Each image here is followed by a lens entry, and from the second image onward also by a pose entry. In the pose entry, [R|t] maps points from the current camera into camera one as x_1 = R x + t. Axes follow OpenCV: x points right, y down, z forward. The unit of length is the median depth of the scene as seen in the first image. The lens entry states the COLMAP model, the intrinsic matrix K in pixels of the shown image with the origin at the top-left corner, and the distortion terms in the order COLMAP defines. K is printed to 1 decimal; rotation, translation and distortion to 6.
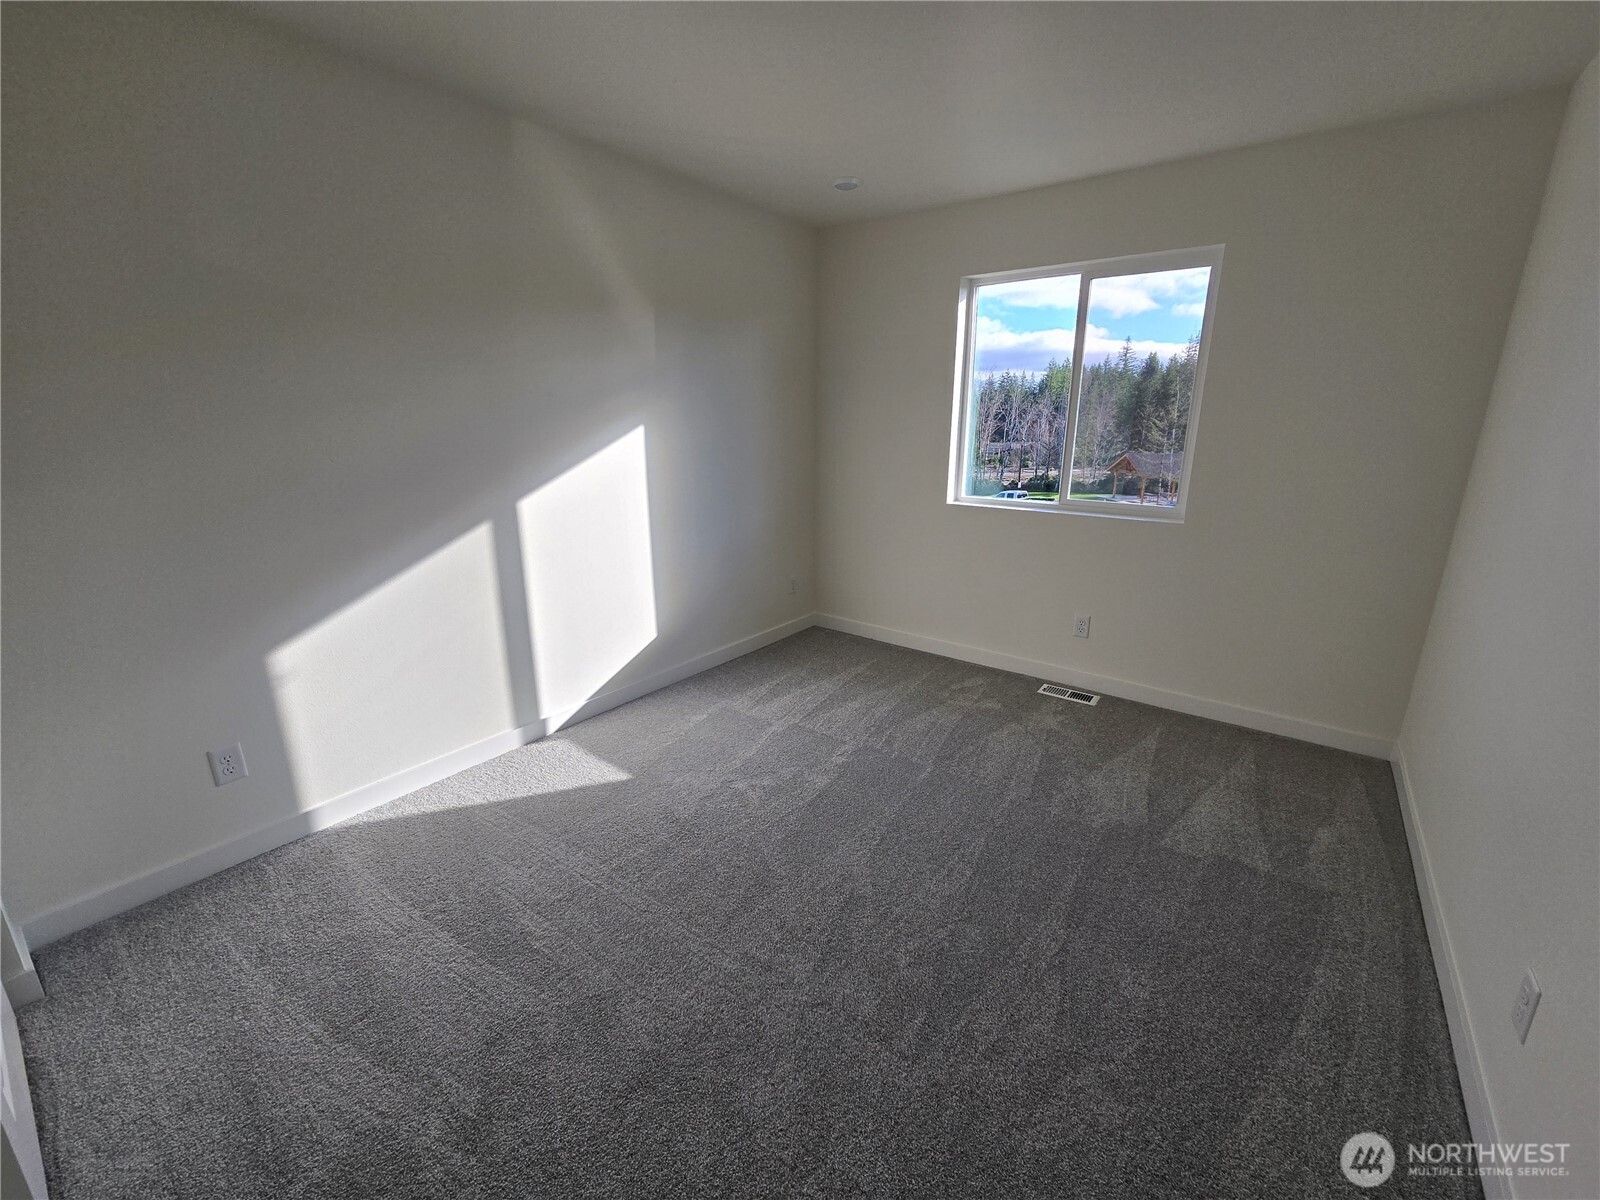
lens RADIAL K [[655.6, 0, 798.6], [0, 655.6, 592.9], [0, 0, 1]] dist [0.001281, 0.000417]
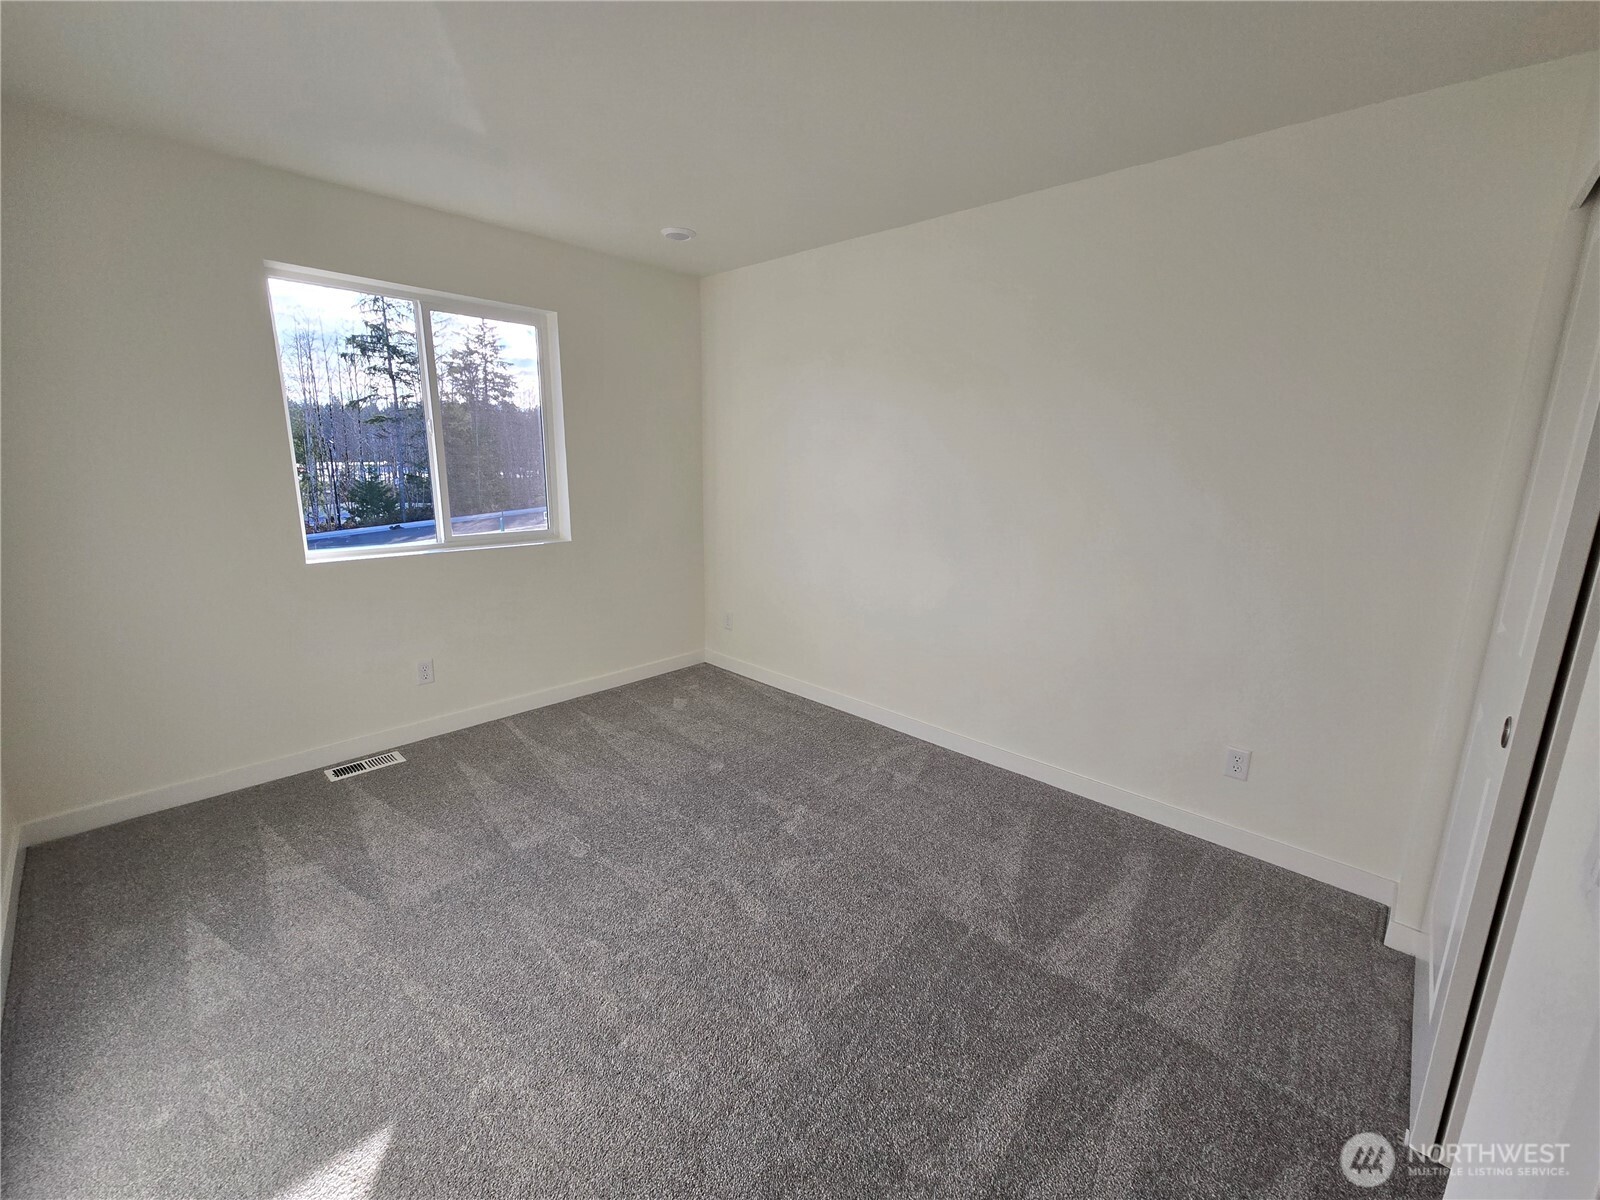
lens RADIAL K [[655.6, 0, 798.2], [0, 655.6, 598.3], [0, 0, 1]] dist [0.001281, 0.000417]
pose [[0.103572, -0.209058, 0.972403, -0.384134], [0.252909, 0.951062, 0.177532, -0.077025], [-0.961930, 0.227542, 0.151376, 0.309837]]
